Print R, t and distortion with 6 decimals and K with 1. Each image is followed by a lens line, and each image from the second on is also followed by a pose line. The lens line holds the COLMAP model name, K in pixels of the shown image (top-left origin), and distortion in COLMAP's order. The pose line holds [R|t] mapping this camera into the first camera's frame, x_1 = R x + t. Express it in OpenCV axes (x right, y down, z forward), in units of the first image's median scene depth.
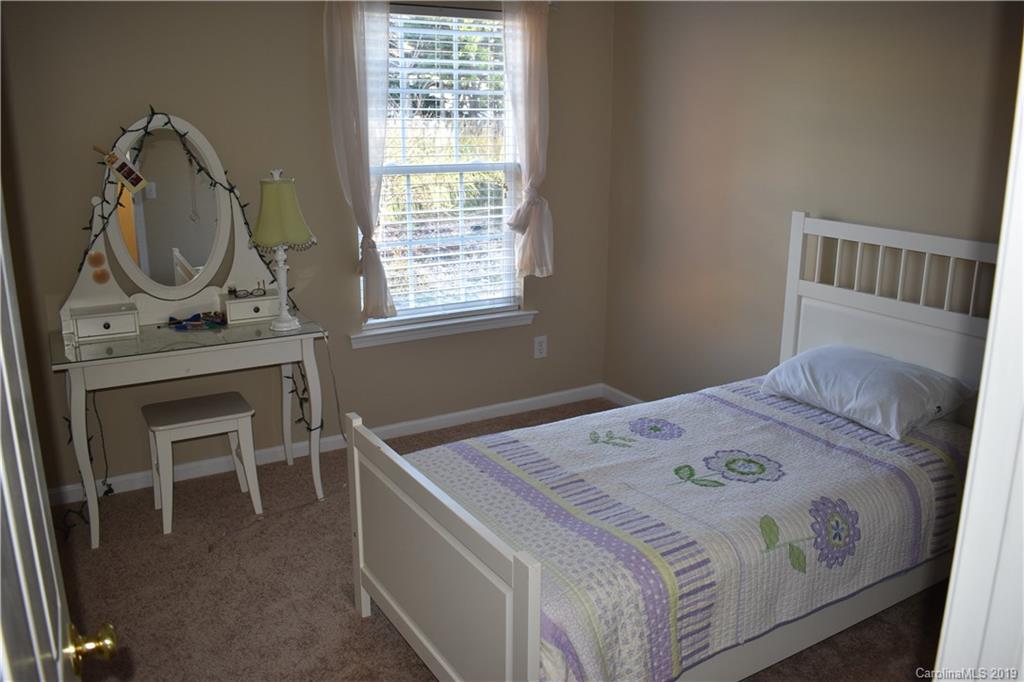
lens RADIAL K [[852.5, 0, 511.1], [0, 852.5, 339.3], [0, 0, 1]] dist [-0.092093, 0.015213]
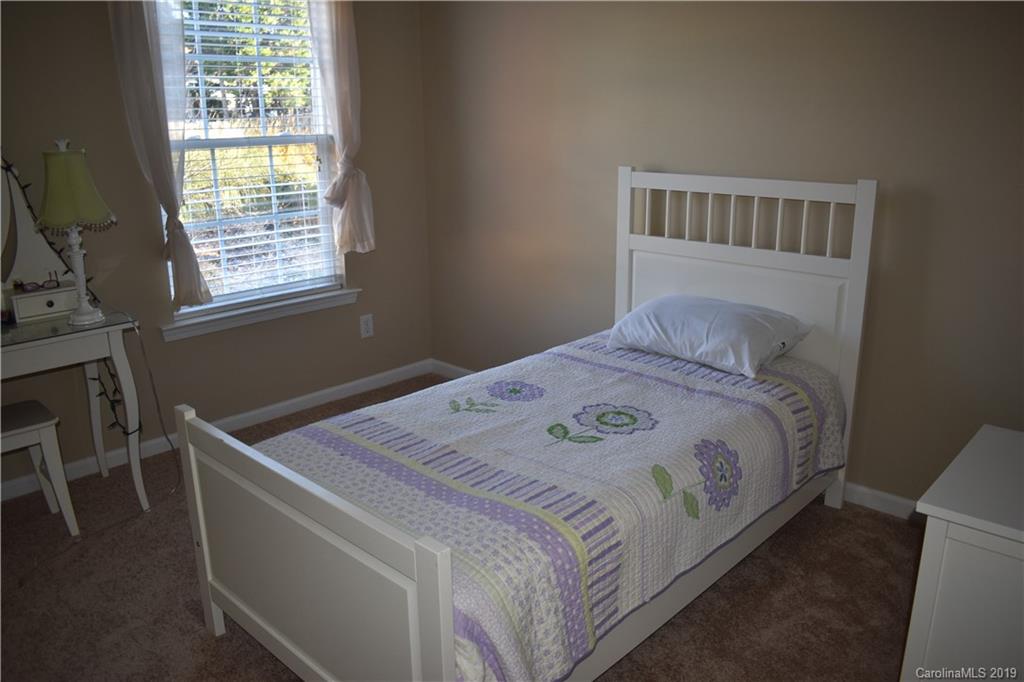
lens RADIAL K [[801.4, 0, 511.9], [0, 801.4, 340.3], [0, 0, 1]] dist [-0.100449, 0.022068]
pose [[0.965314, -0.084315, 0.247102, -0.048854], [0.080693, 0.996431, 0.024769, 0.024917], [-0.248309, -0.003971, 0.968673, 0.124466]]
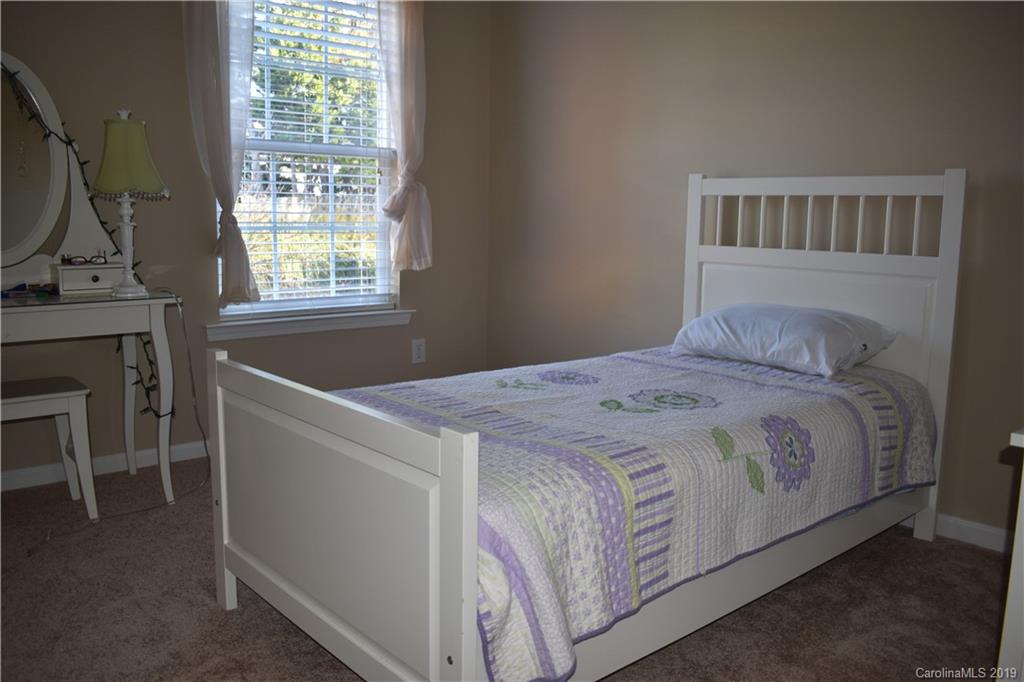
lens RADIAL K [[852.5, 0, 510.8], [0, 852.5, 339.6], [0, 0, 1]] dist [-0.092093, 0.015213]
pose [[0.984935, -0.013338, 0.172411, -0.039522], [0.032616, 0.993455, -0.109472, 0.154823], [-0.169822, 0.113446, 0.978923, 0.130891]]
